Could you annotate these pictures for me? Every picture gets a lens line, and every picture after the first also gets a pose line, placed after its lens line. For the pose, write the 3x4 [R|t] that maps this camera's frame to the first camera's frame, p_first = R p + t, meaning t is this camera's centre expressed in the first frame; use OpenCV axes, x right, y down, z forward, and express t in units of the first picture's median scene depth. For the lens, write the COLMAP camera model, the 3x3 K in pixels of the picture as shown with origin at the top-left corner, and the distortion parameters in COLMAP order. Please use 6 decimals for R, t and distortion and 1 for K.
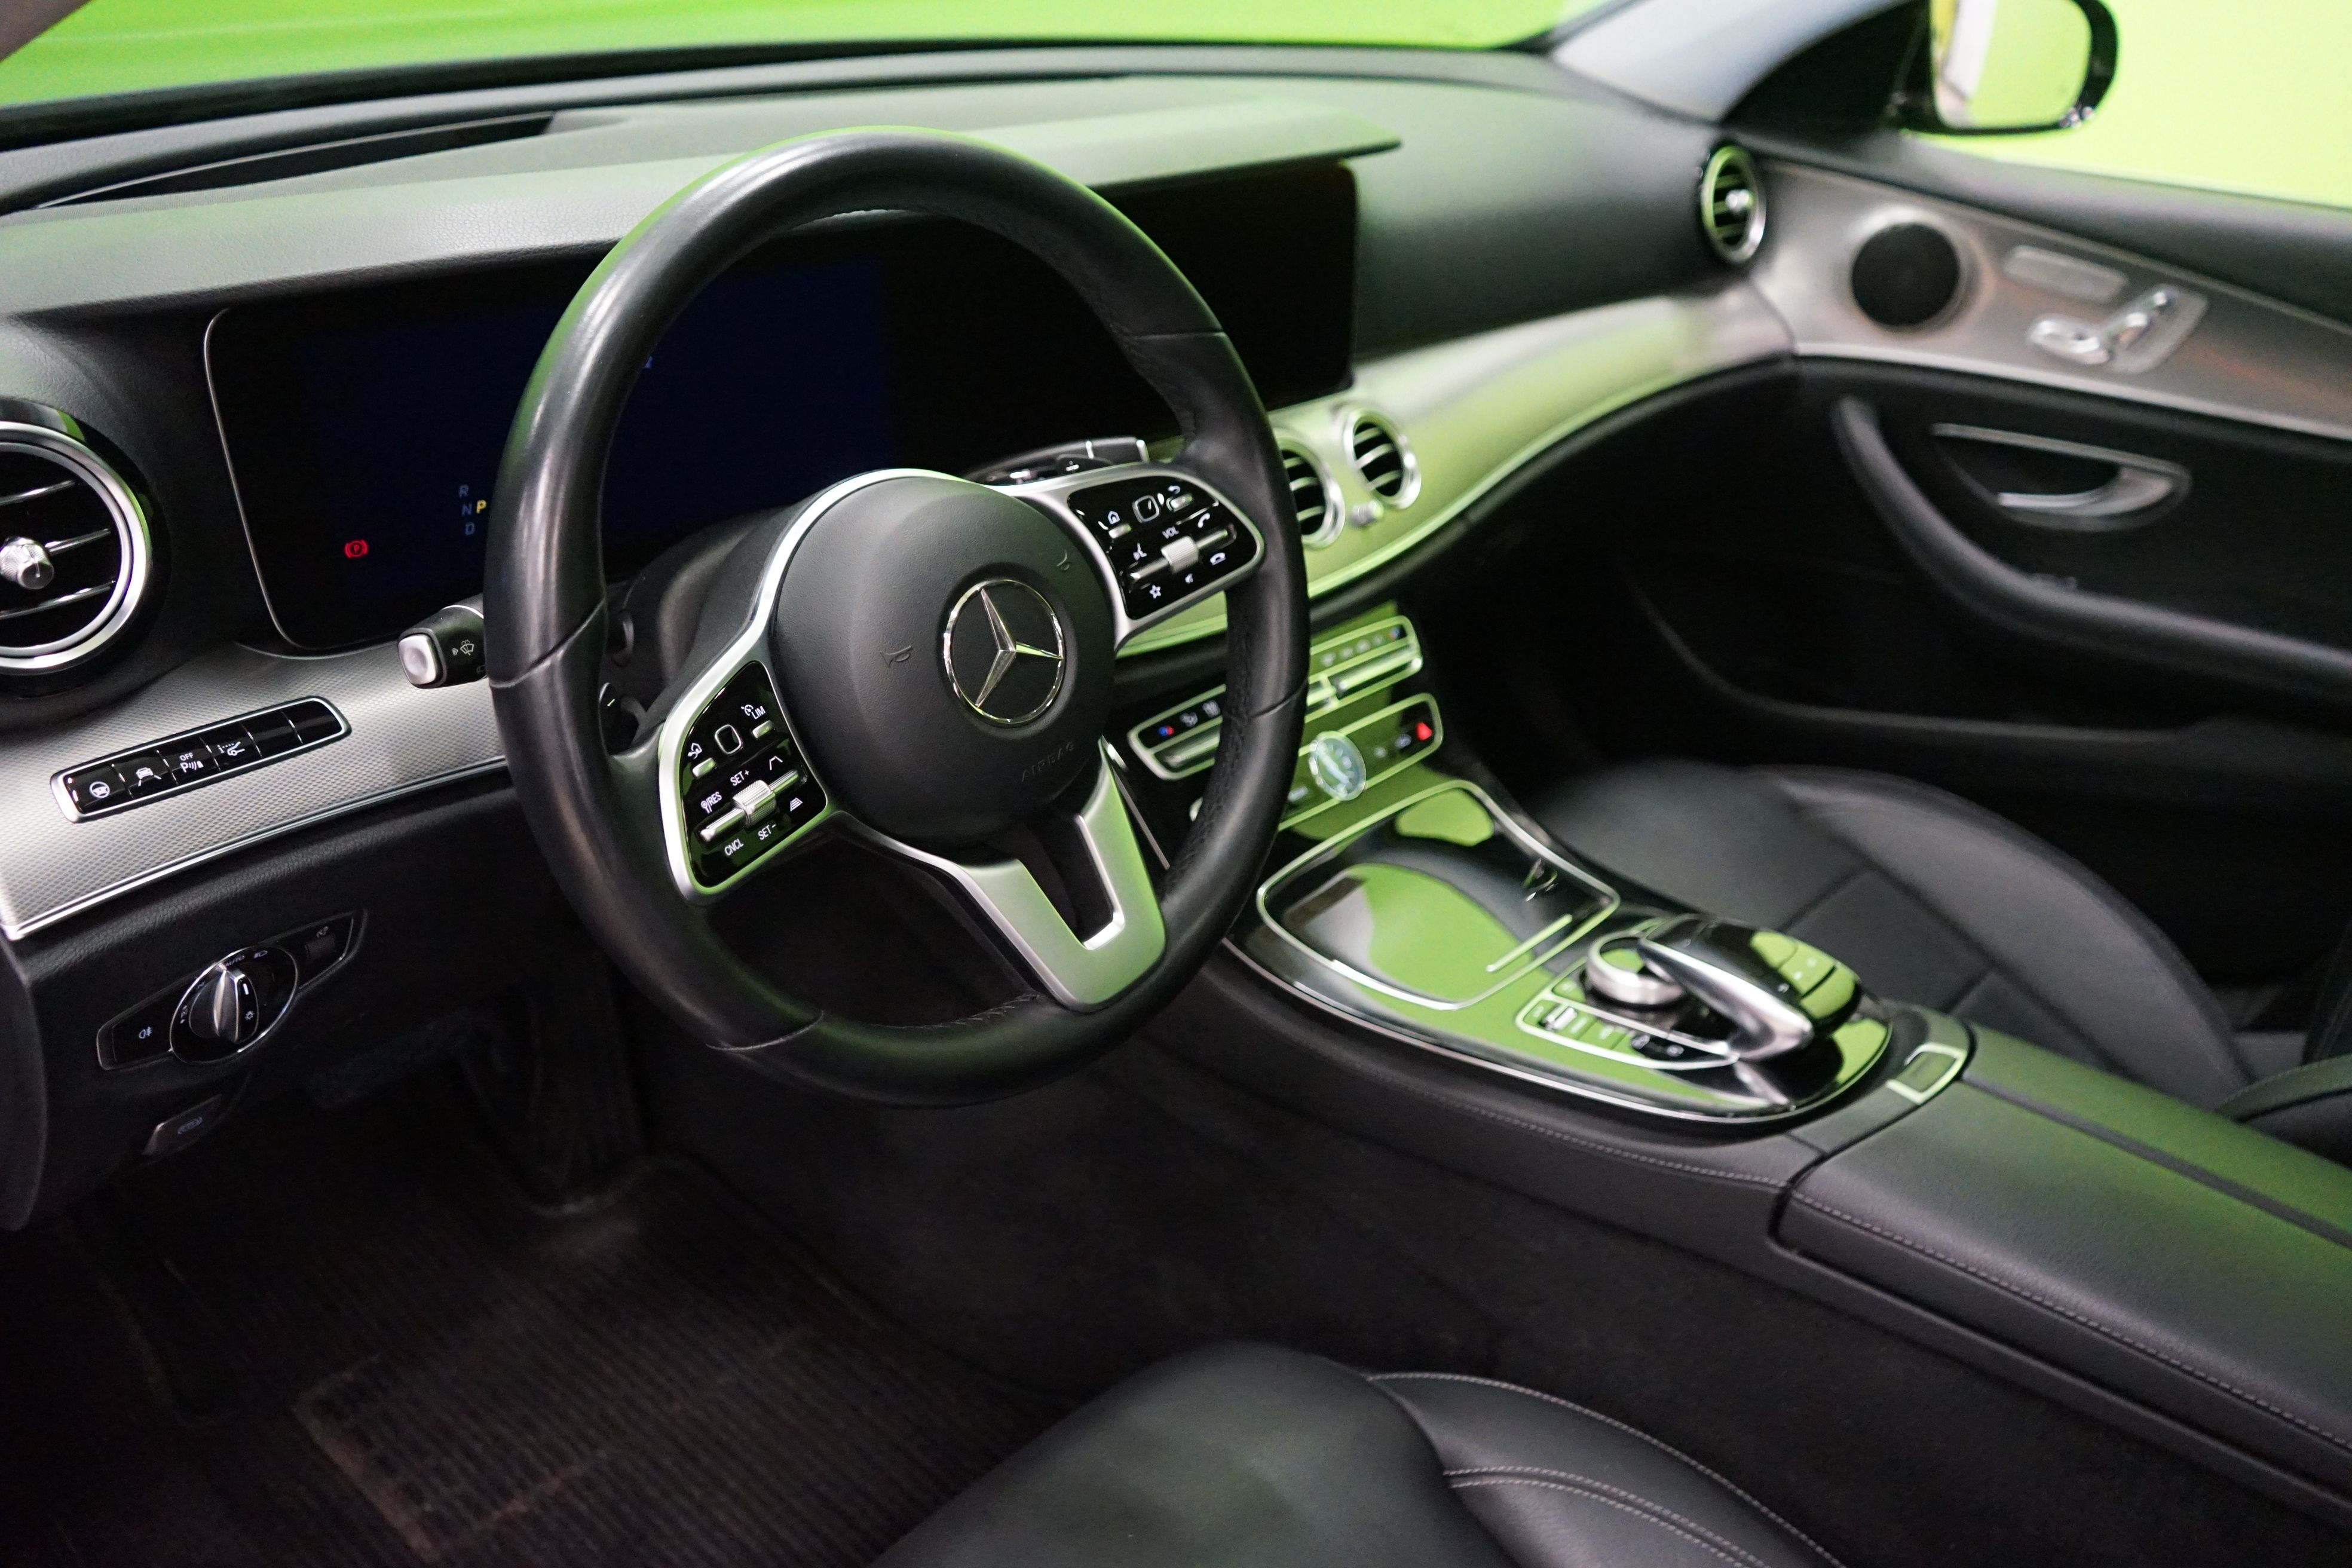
lens RADIAL K [[1852.6, 0, 1176.0], [0, 1852.6, 784.0], [0, 0, 1]] dist [0.059967, 0.000785]
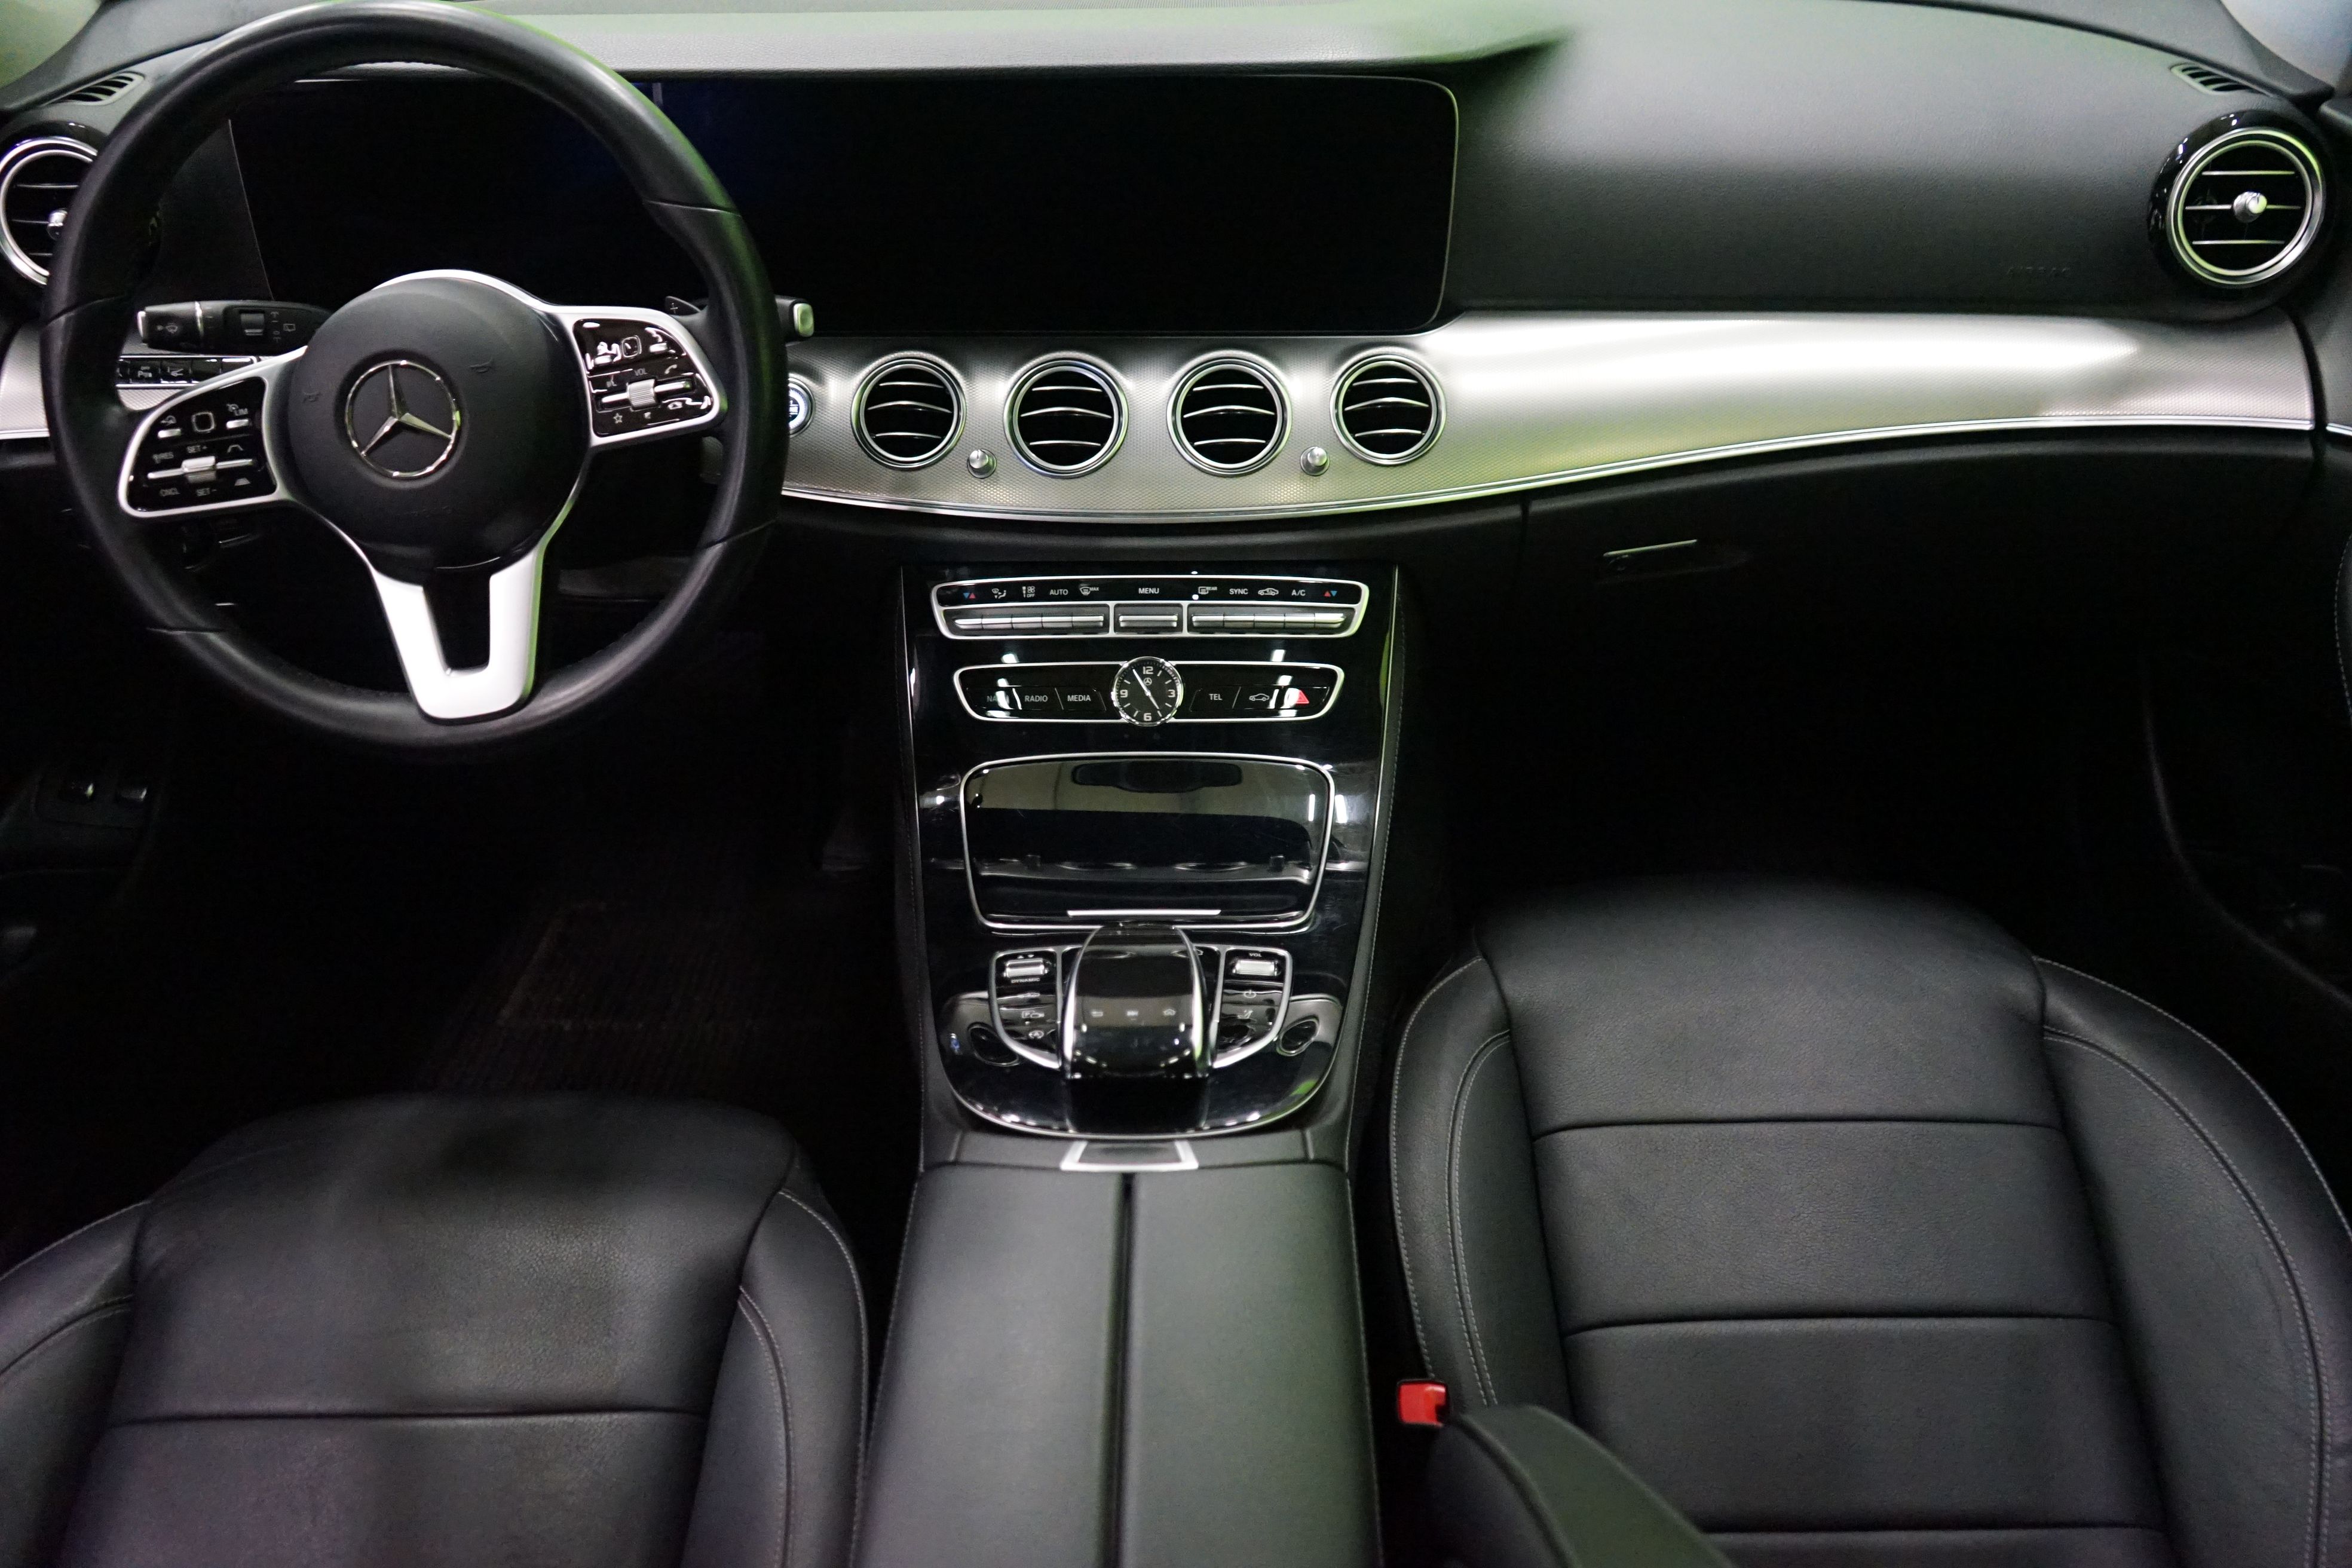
lens RADIAL K [[1984.6, 0, 1176.0], [0, 1984.6, 784.0], [0, 0, 1]] dist [0.011070, 0.006365]
pose [[0.678864, 0.338757, -0.651450, 1.219743], [-0.303017, 0.937393, 0.171681, -0.226813], [0.668823, 0.080852, 0.739012, 0.351224]]
